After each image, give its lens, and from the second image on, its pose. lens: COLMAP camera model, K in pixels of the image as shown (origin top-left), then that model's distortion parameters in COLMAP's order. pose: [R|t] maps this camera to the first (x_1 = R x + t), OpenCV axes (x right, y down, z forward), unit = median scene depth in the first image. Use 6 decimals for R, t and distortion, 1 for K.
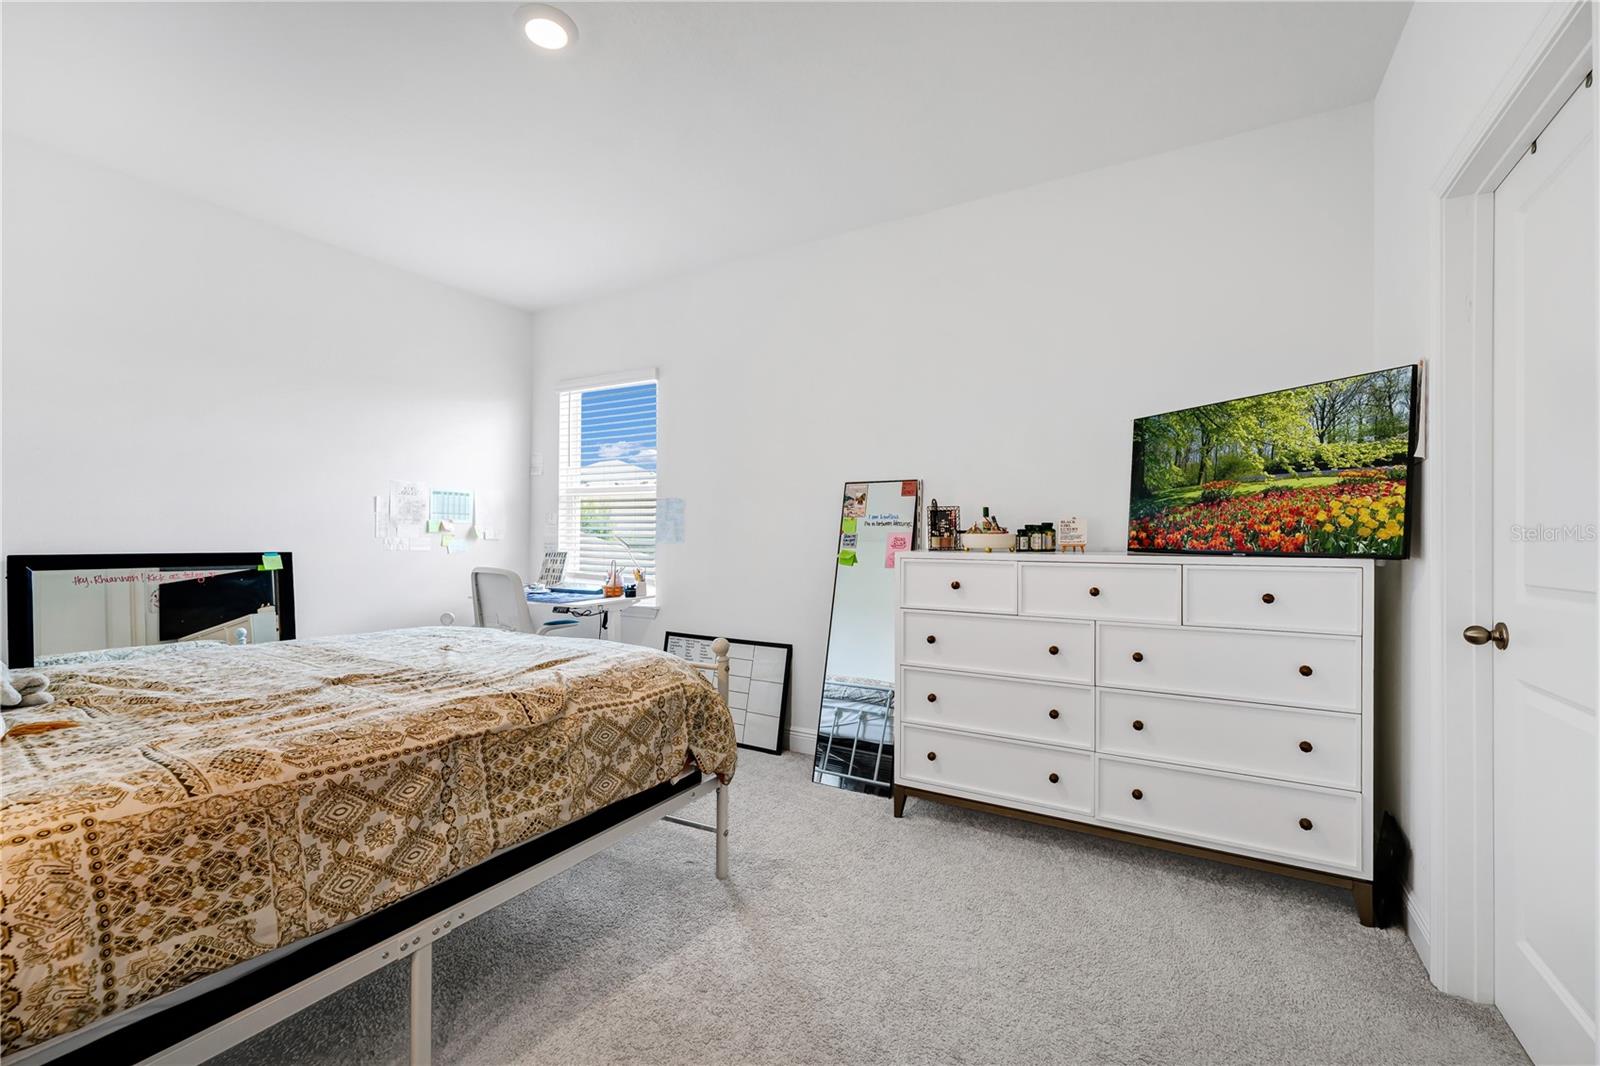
lens RADIAL K [[671.3, 0, 798.8], [0, 671.3, 536.3], [0, 0, 1]] dist [0.000993, -0.000085]
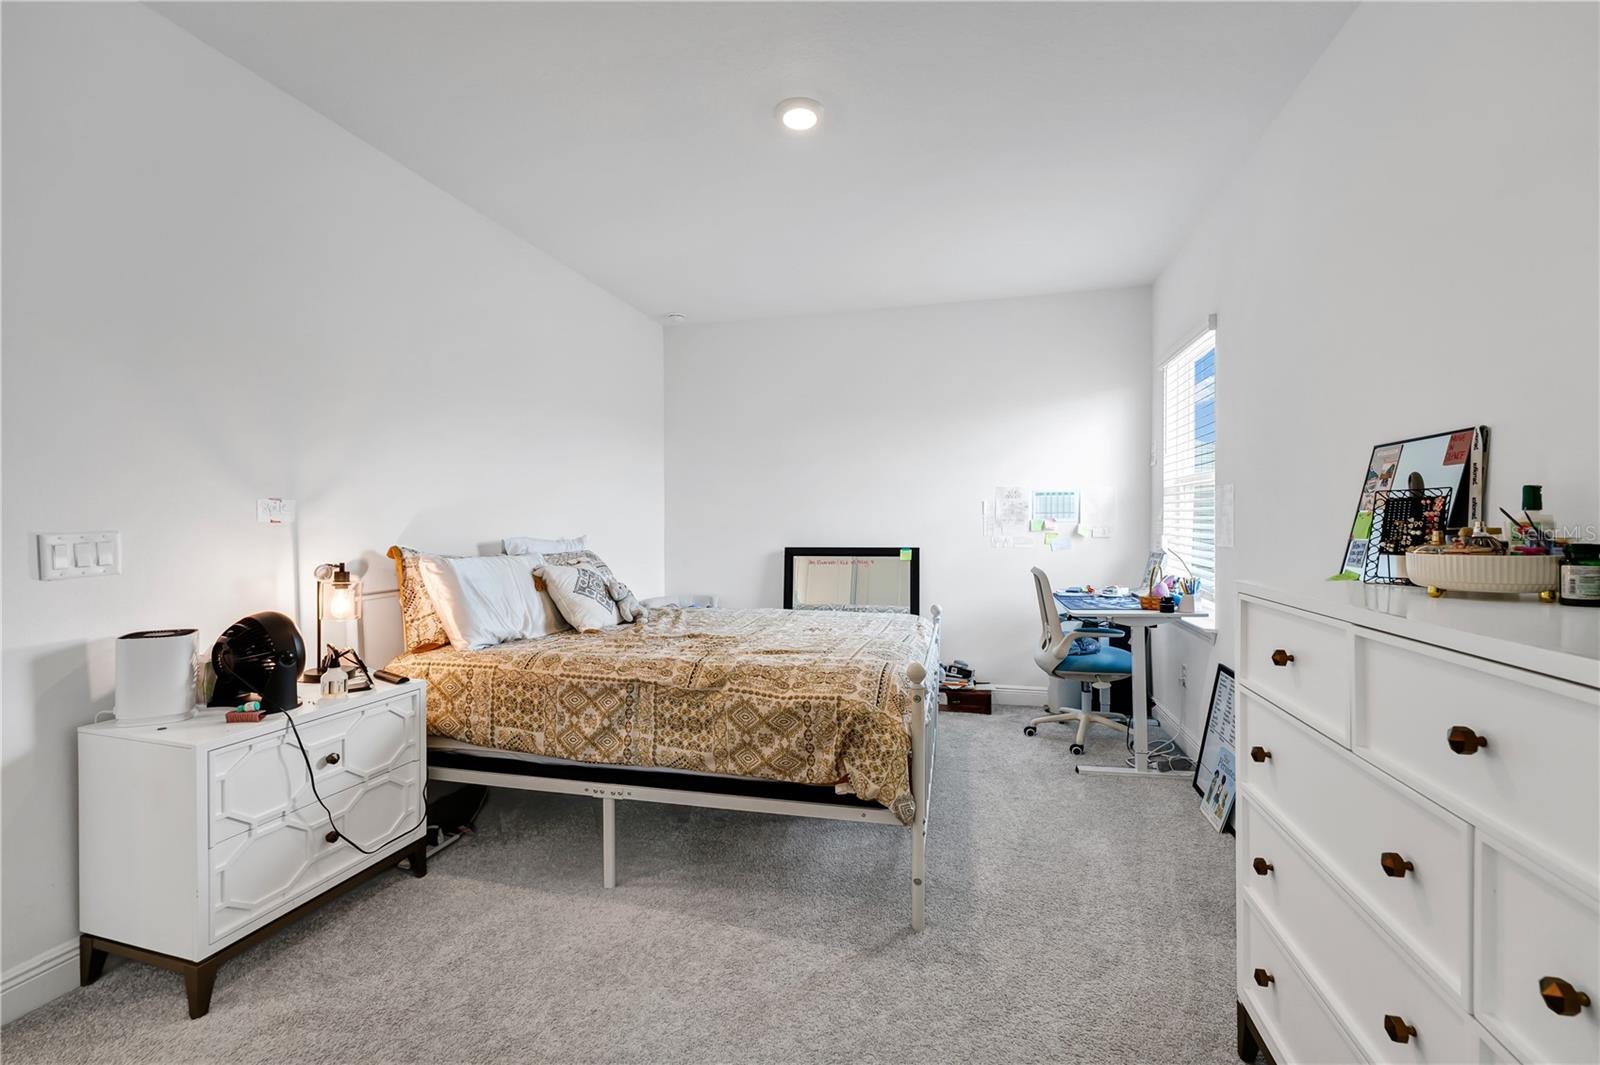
lens RADIAL K [[671.3, 0, 798.8], [0, 671.3, 535.8], [0, 0, 1]] dist [0.000993, -0.000085]
pose [[0.279330, 0.008658, -0.960156, 0.947616], [0.012973, 0.999834, 0.012790, -0.041819], [0.960107, -0.016028, 0.279172, 0.820620]]
